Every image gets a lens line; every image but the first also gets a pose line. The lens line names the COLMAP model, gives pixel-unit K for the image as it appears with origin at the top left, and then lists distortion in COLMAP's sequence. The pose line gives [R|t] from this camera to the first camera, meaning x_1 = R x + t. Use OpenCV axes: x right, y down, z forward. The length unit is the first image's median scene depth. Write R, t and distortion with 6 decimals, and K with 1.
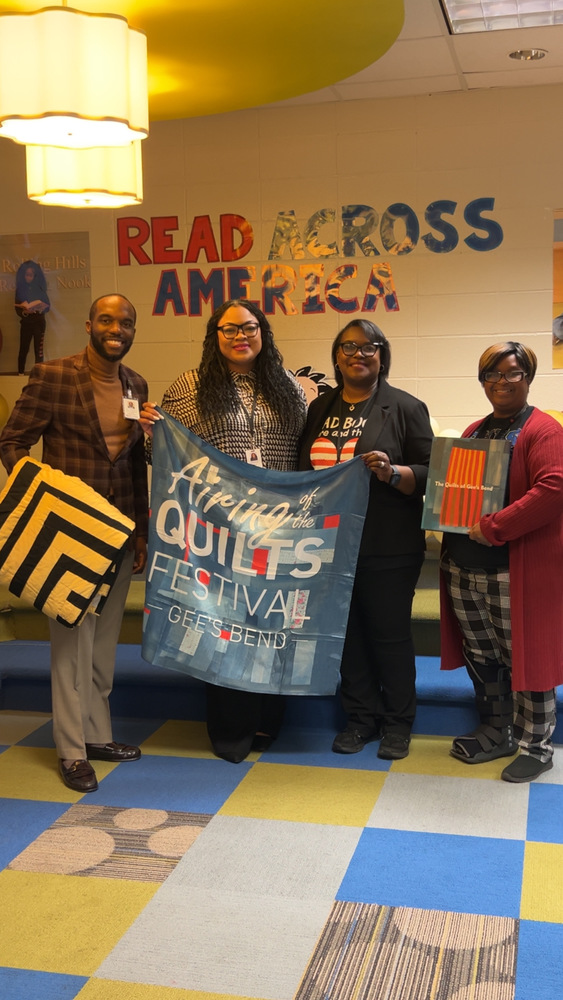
lens RADIAL K [[1127.5, 0, 282.1], [0, 1127.5, 500.6], [0, 0, 1]] dist [0.107646, 0.000000]
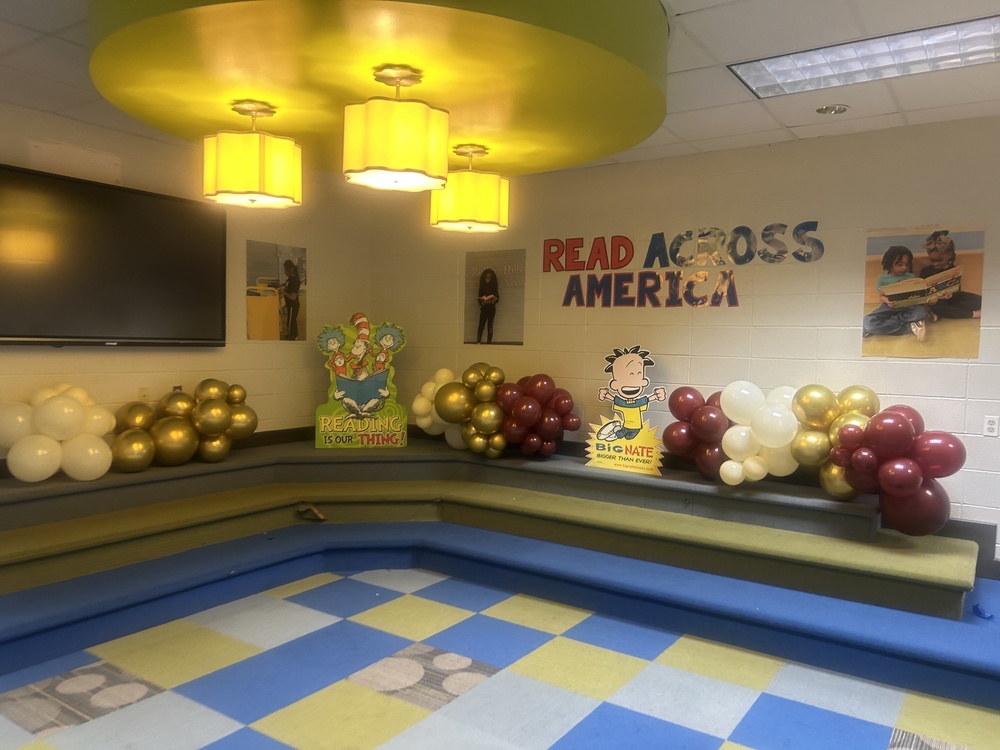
lens RADIAL K [[758.3, 0, 491.3], [0, 758.3, 399.5], [0, 0, 1]] dist [0.032439, 0.004434]
pose [[0.934163, 0.065953, -0.350699, 0.155230], [-0.079485, 0.996539, -0.024316, -0.016440], [0.347882, 0.050590, 0.936173, 0.081096]]
